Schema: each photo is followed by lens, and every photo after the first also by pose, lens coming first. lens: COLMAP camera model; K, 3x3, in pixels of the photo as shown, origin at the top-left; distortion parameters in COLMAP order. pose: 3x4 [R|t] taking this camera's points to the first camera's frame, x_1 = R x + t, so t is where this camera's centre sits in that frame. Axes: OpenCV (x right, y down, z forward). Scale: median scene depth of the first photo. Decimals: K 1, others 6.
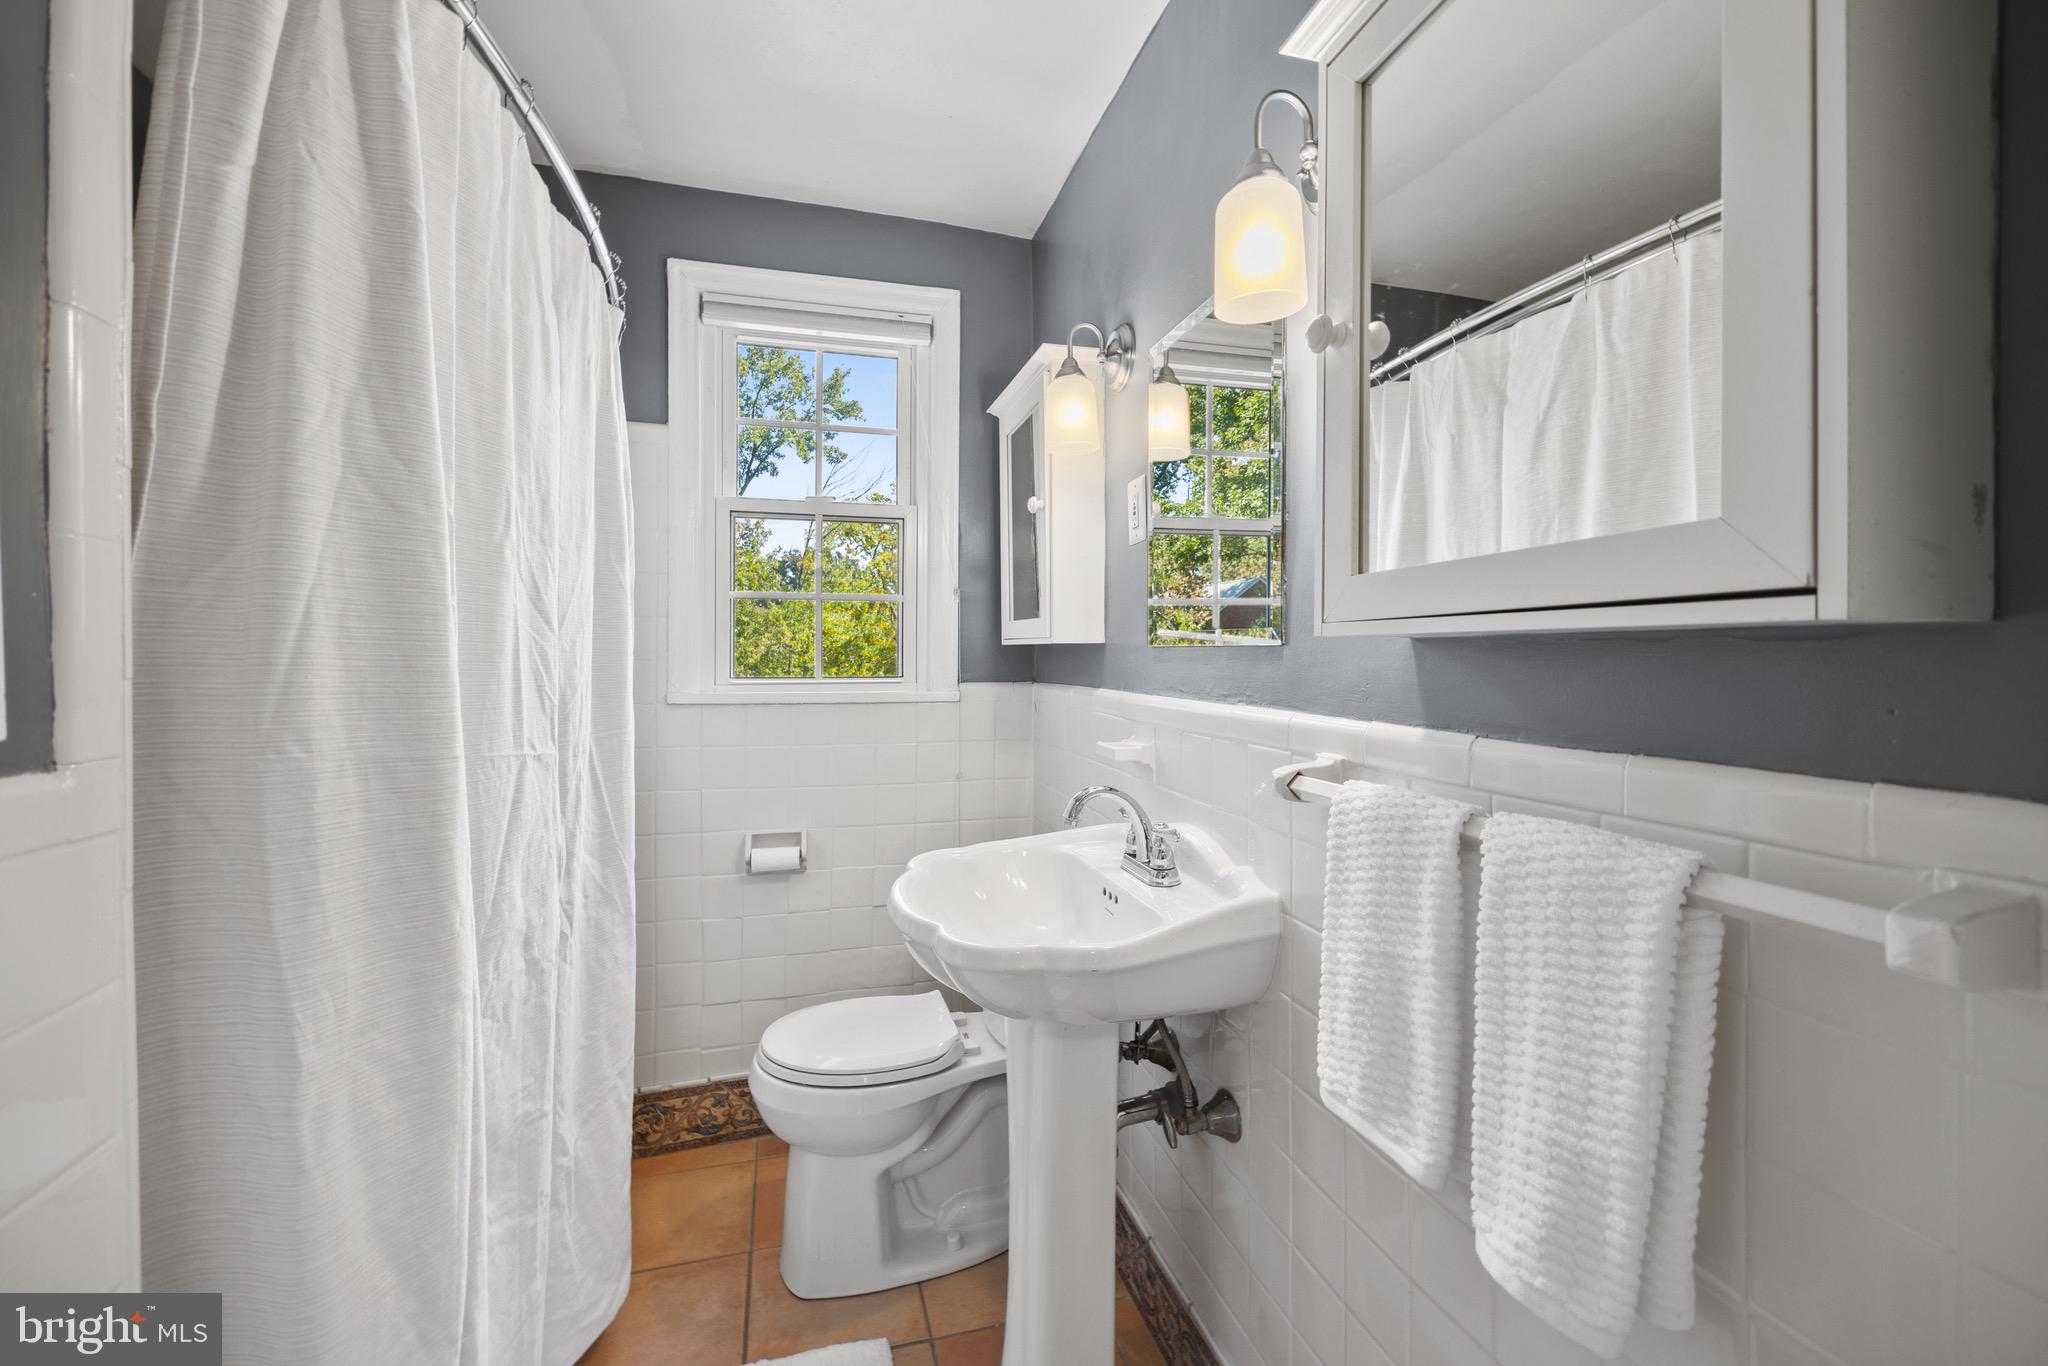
lens RADIAL K [[827.5, 0, 1029.8], [0, 827.5, 668.0], [0, 0, 1]] dist [-0.002465, 0.000314]
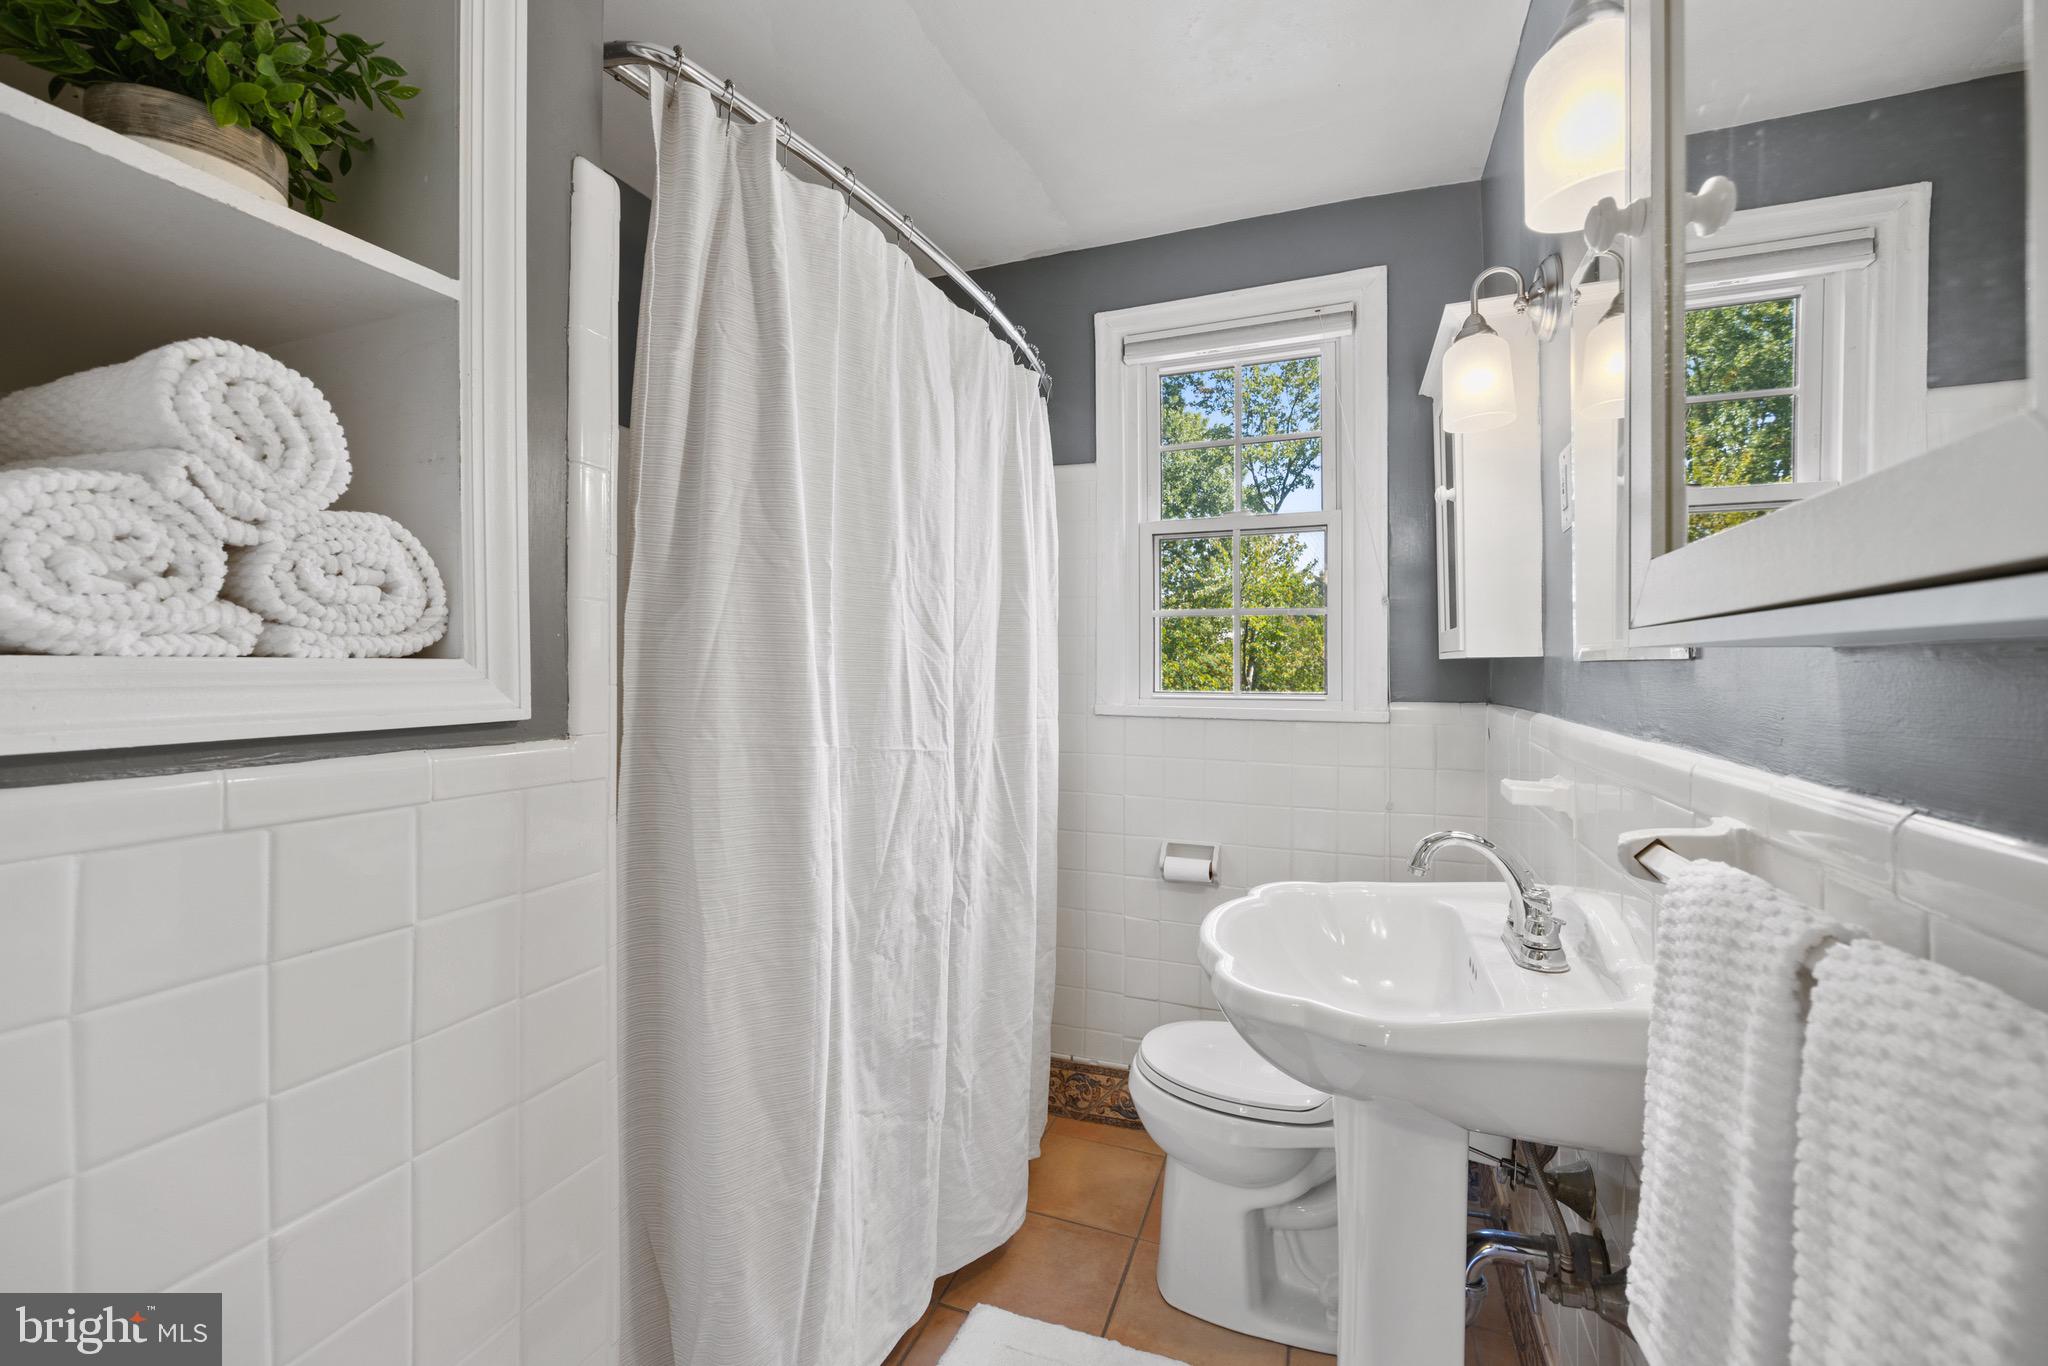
lens RADIAL K [[829.8, 0, 1018.8], [0, 829.8, 671.8], [0, 0, 1]] dist [-0.007522, 0.002627]
pose [[0.798187, 0.004057, -0.602396, 0.231099], [-0.011962, 0.999887, -0.009115, -0.003292], [0.602291, 0.014481, 0.798145, 0.080844]]
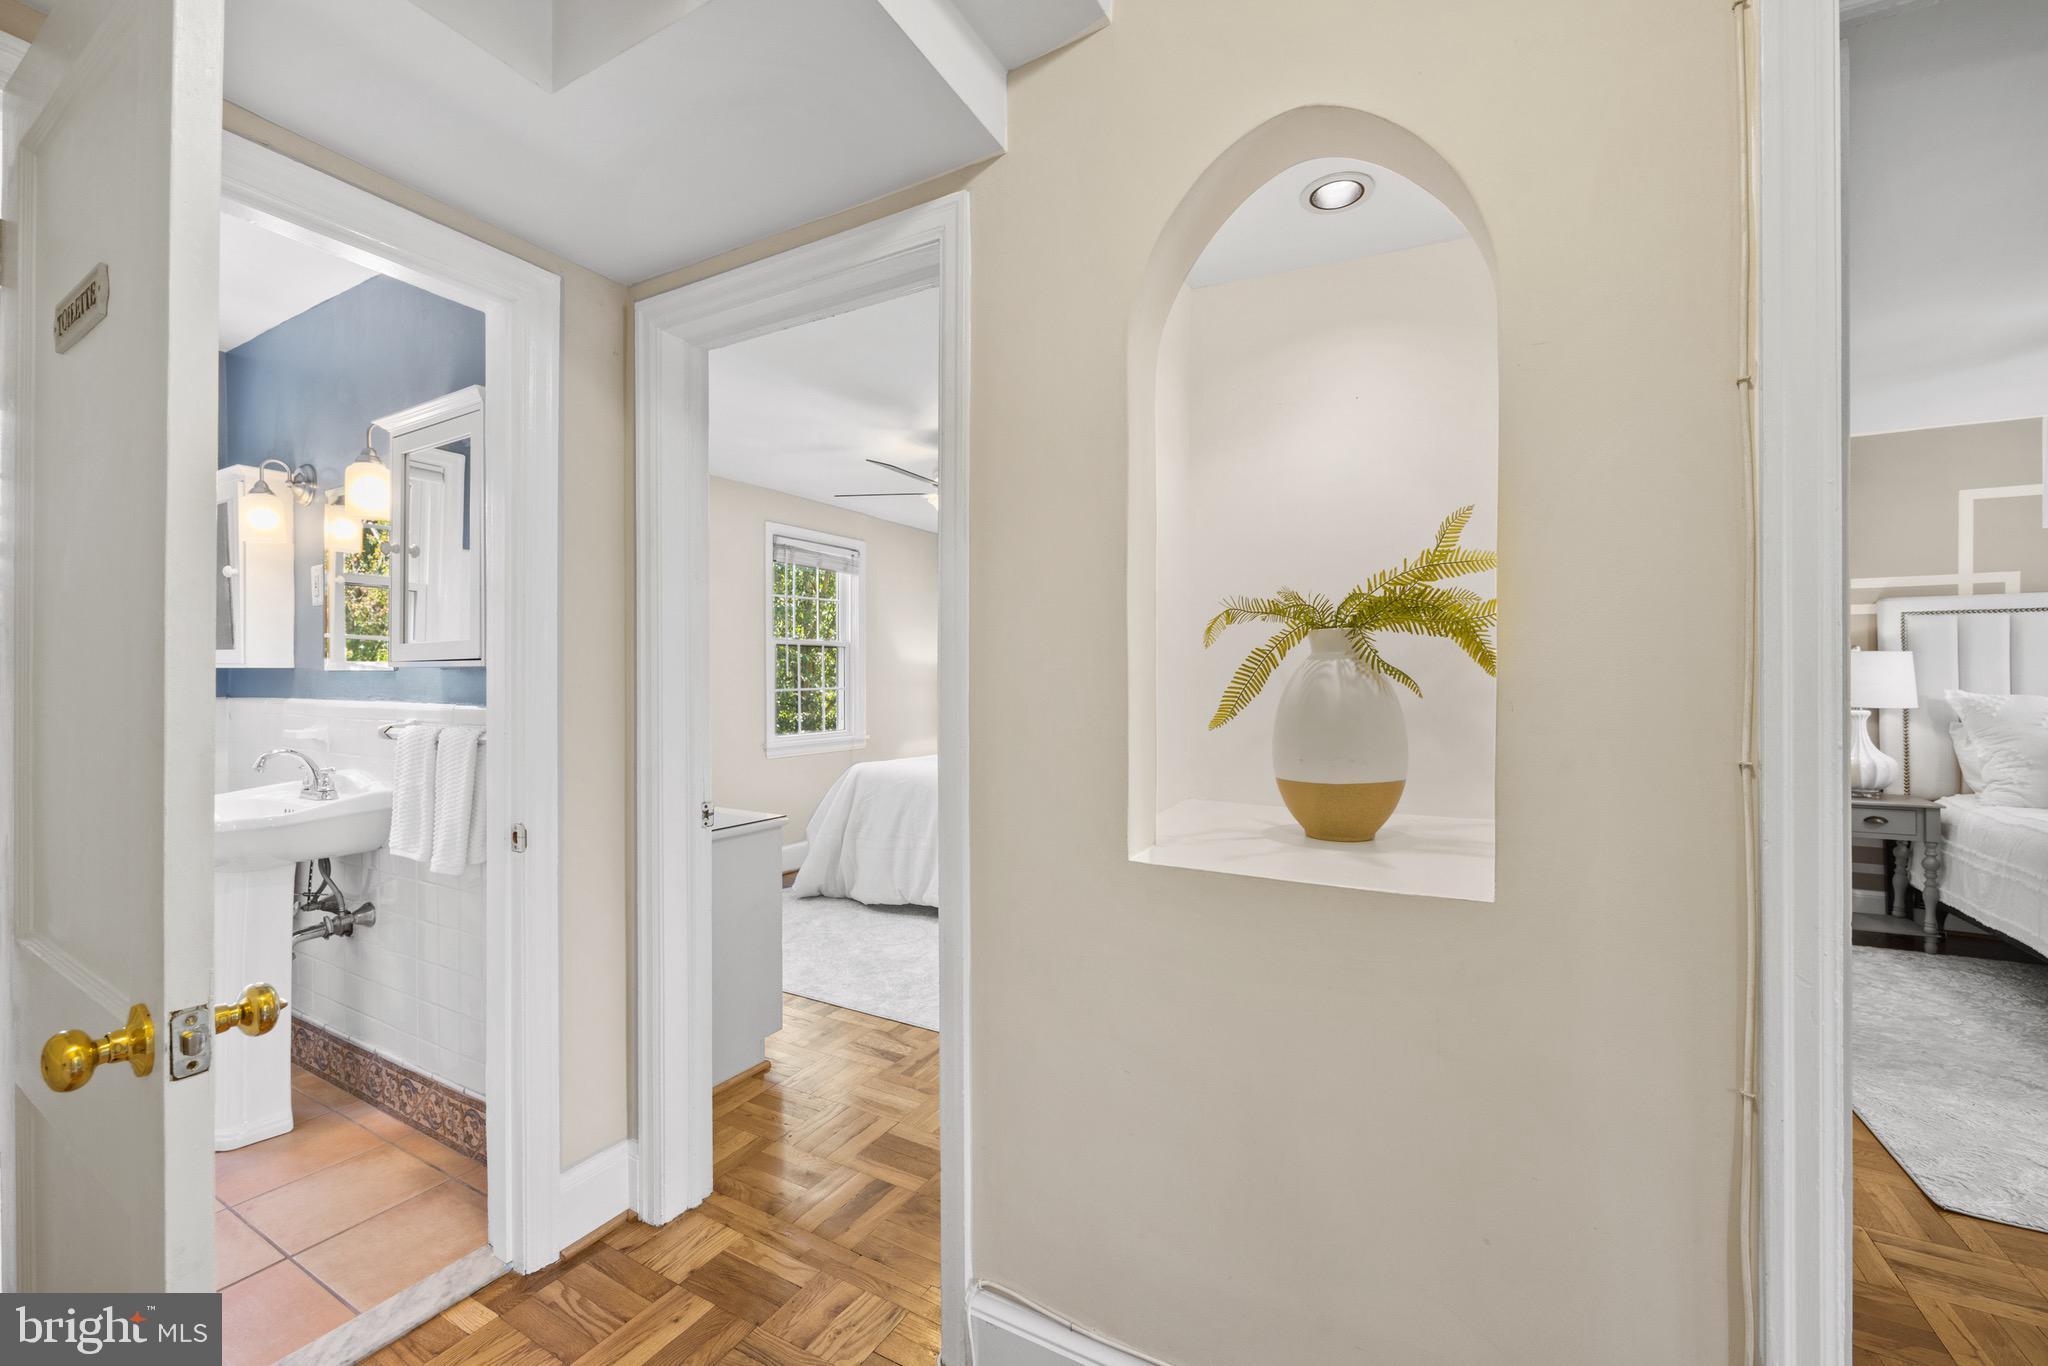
lens RADIAL K [[829.8, 0, 1018.8], [0, 829.8, 671.8], [0, 0, 1]] dist [-0.007522, 0.002627]
pose [[0.715352, 0.004278, 0.698751, -0.020312], [0.010241, 0.999810, -0.016606, 0.023581], [-0.698689, 0.019035, 0.715172, -1.331337]]
